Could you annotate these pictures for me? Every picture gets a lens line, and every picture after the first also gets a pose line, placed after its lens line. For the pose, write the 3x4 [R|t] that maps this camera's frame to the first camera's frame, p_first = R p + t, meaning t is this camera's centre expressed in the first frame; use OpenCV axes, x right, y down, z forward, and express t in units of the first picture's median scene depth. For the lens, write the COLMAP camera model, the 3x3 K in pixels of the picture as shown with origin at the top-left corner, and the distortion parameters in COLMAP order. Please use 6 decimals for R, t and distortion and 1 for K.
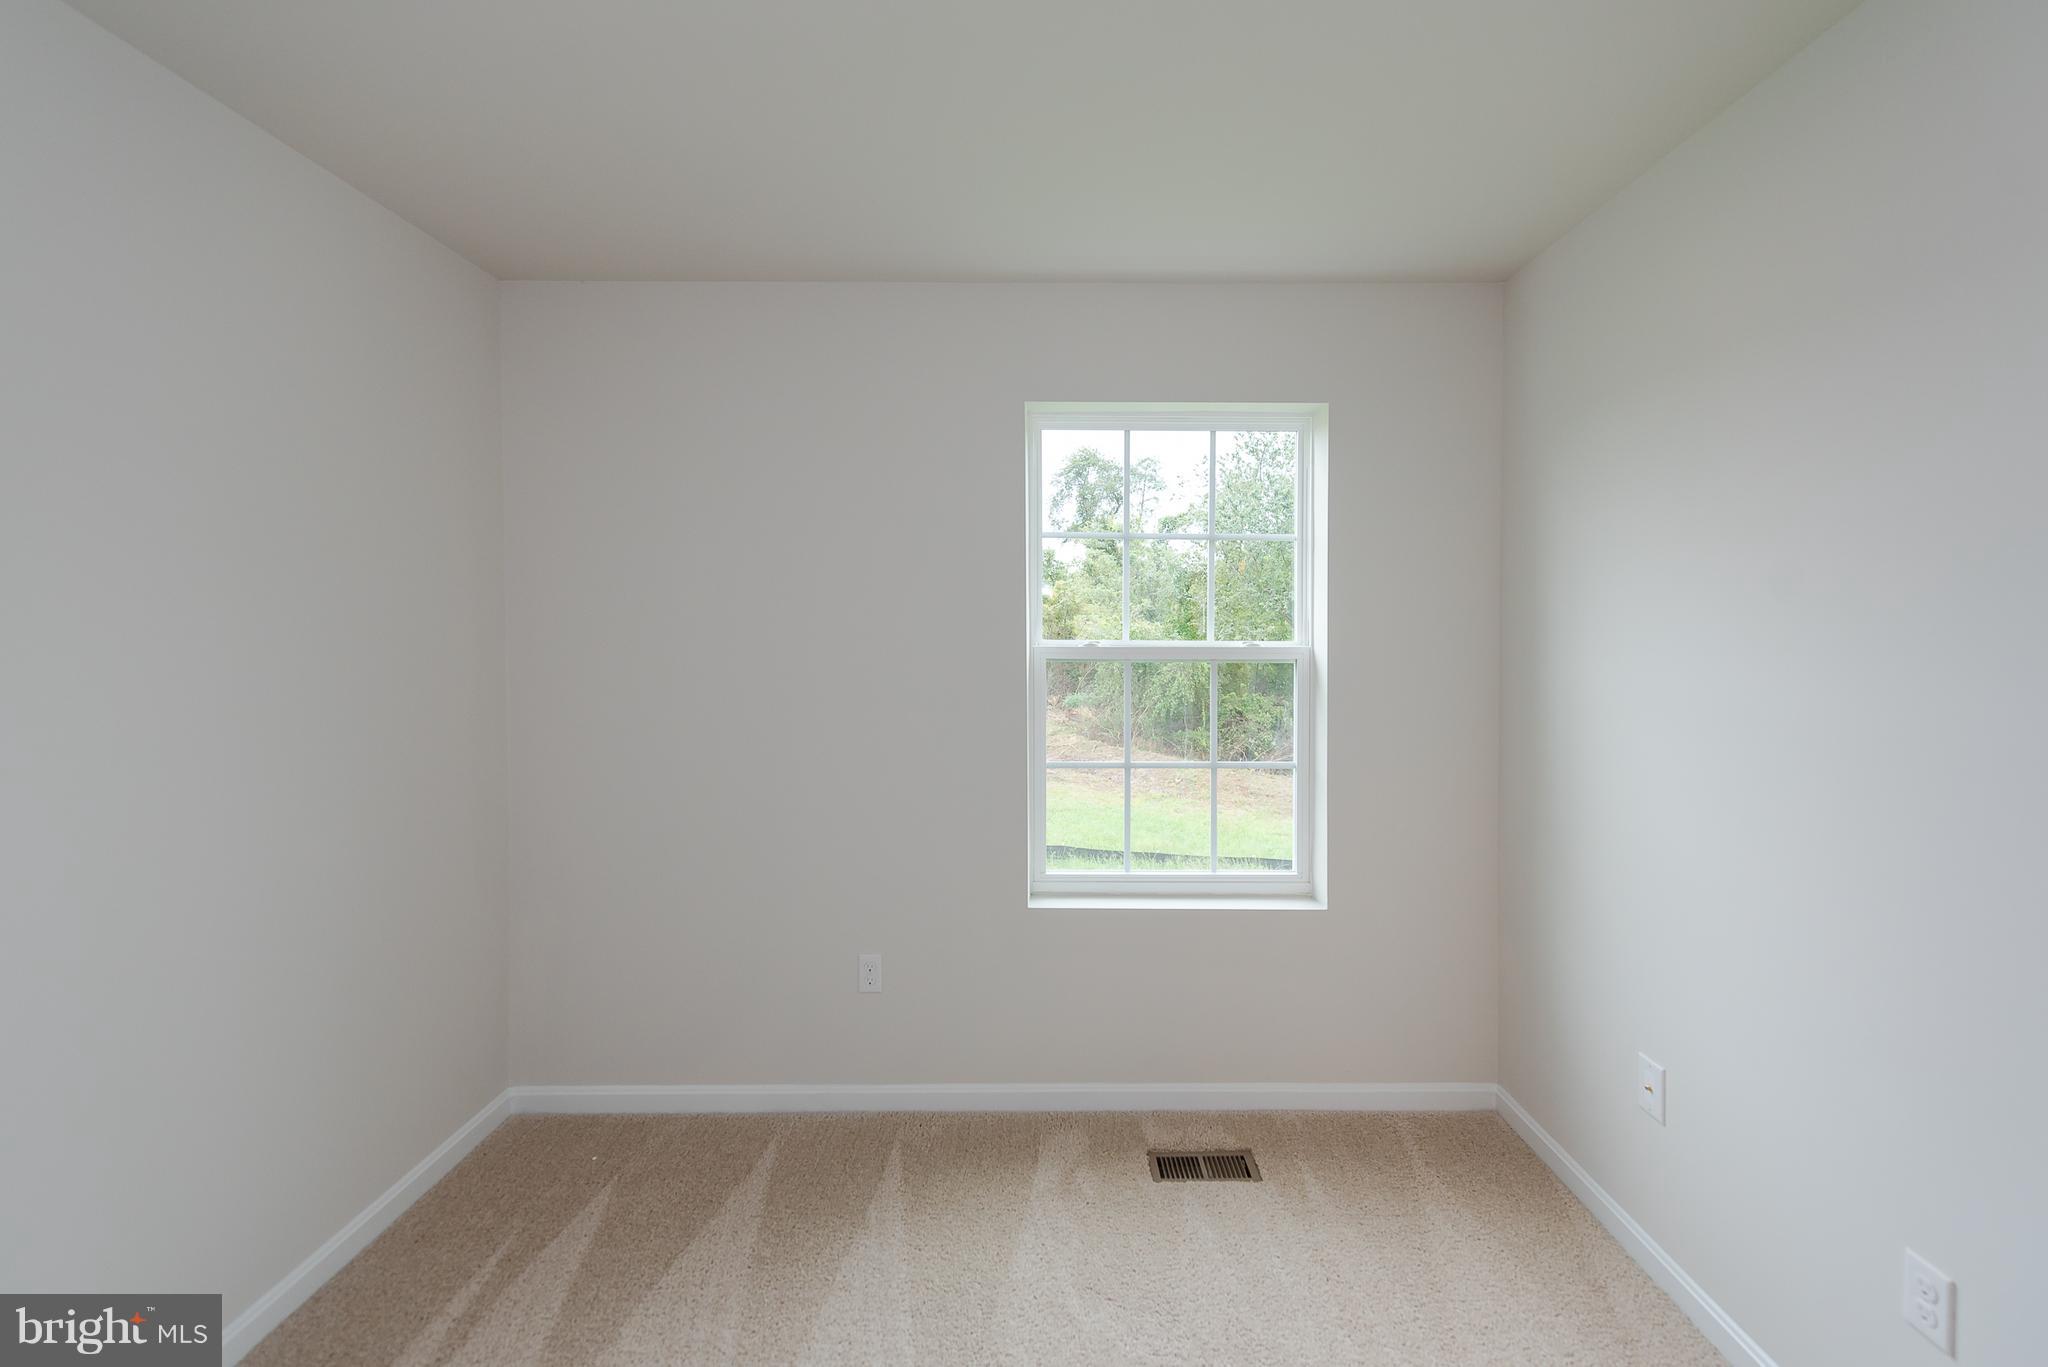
lens RADIAL K [[841.4, 0, 1082.4], [0, 841.4, 647.2], [0, 0, 1]] dist [0.009895, -0.003977]
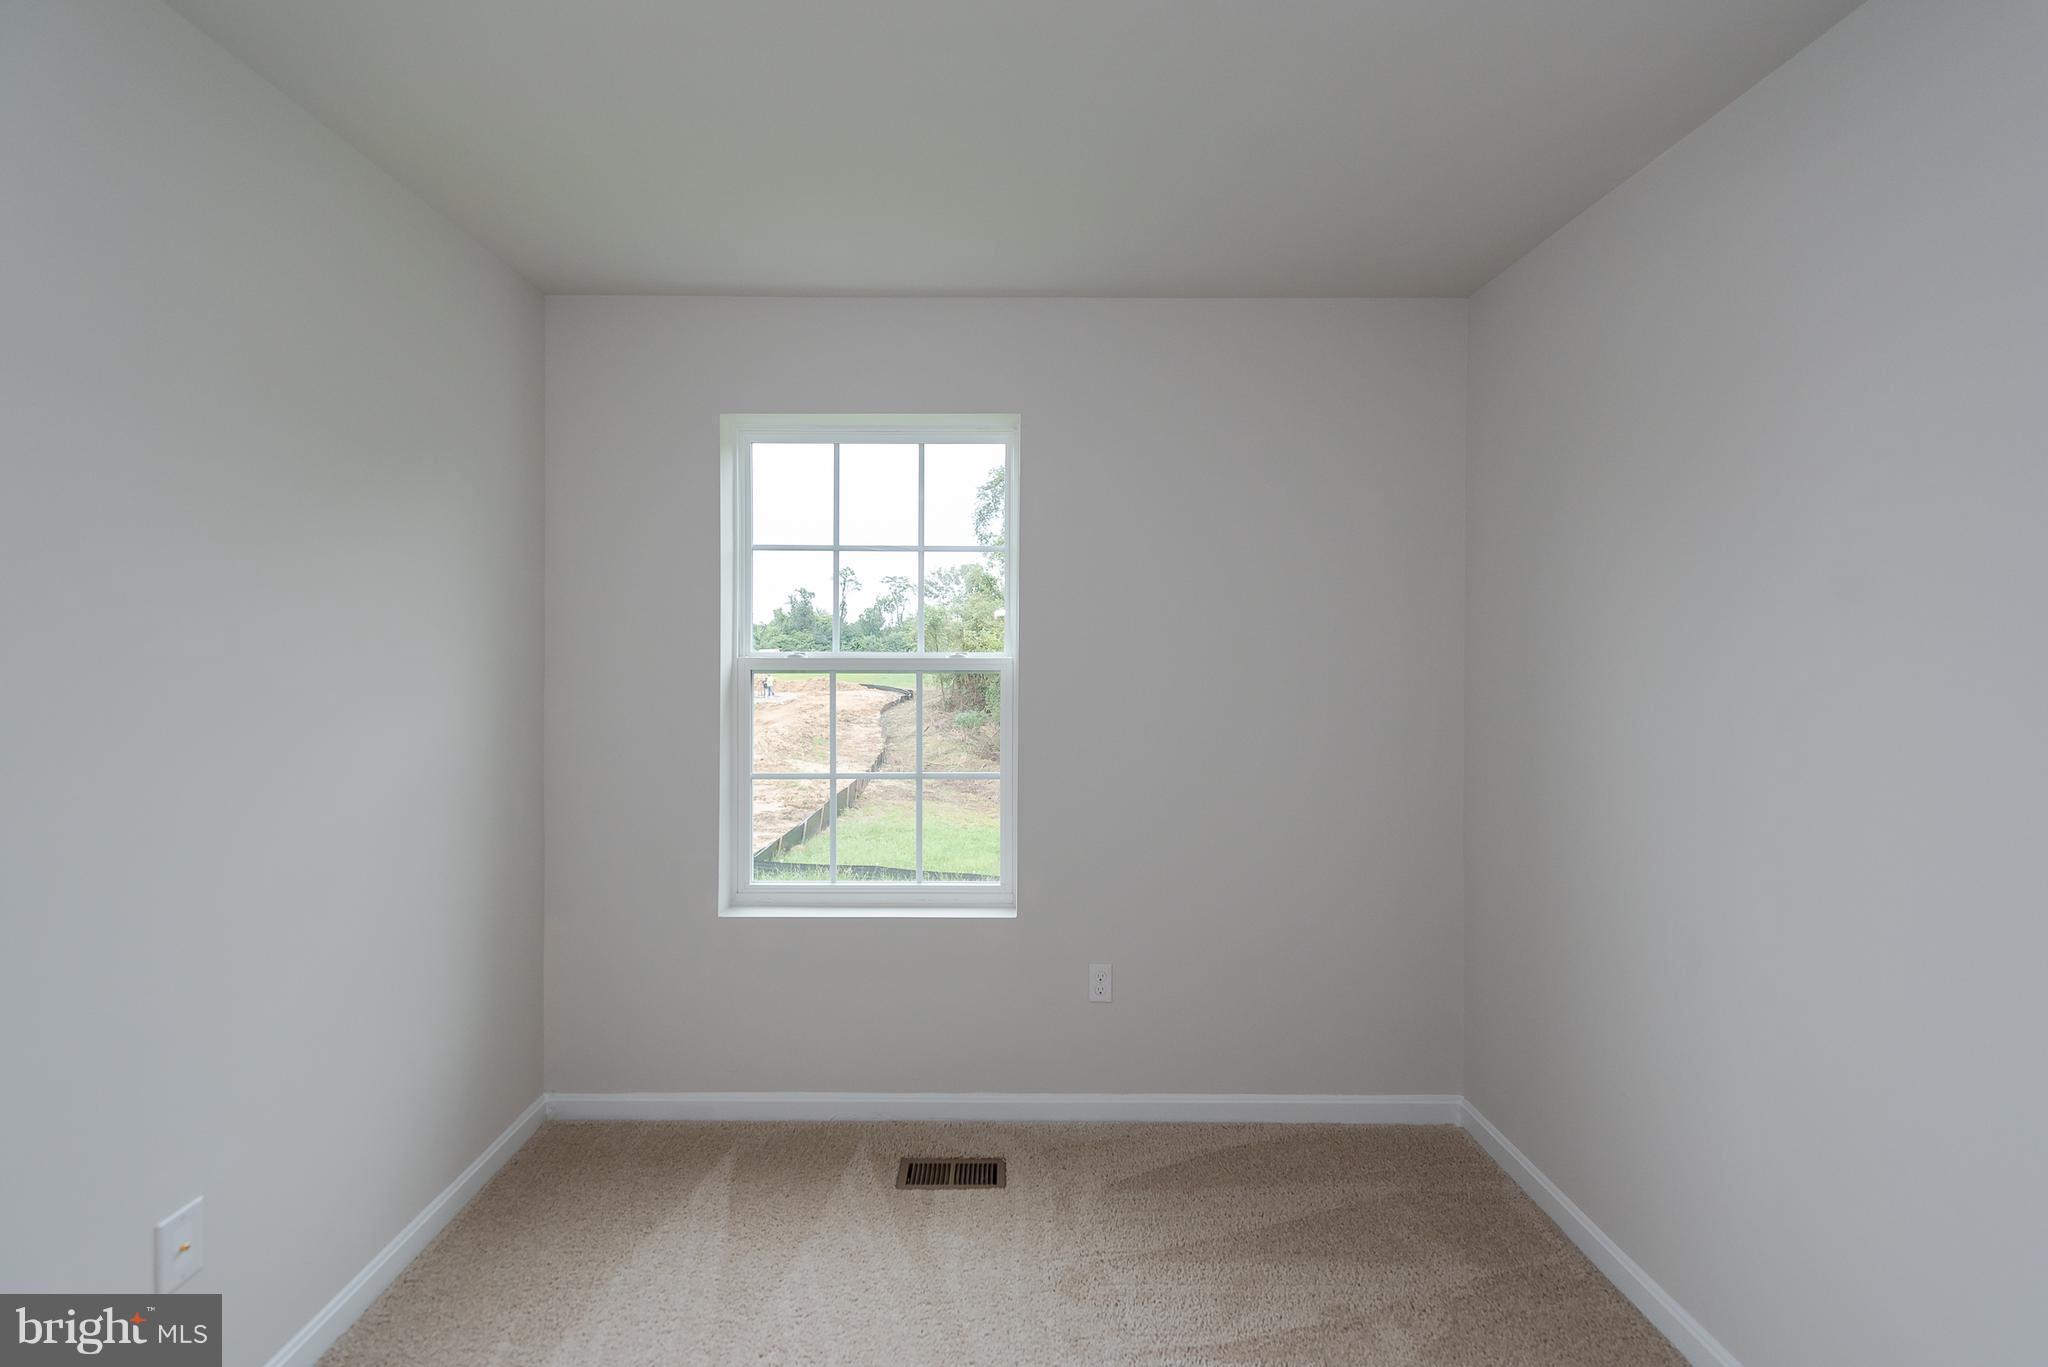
lens RADIAL K [[841.4, 0, 1021.9], [0, 841.4, 666.4], [0, 0, 1]] dist [0.009895, -0.003977]
pose [[0.999879, -0.001702, -0.015466, 0.266811], [0.001794, 0.999981, 0.005899, 0.002925], [0.015455, -0.005926, 0.999863, -0.001743]]
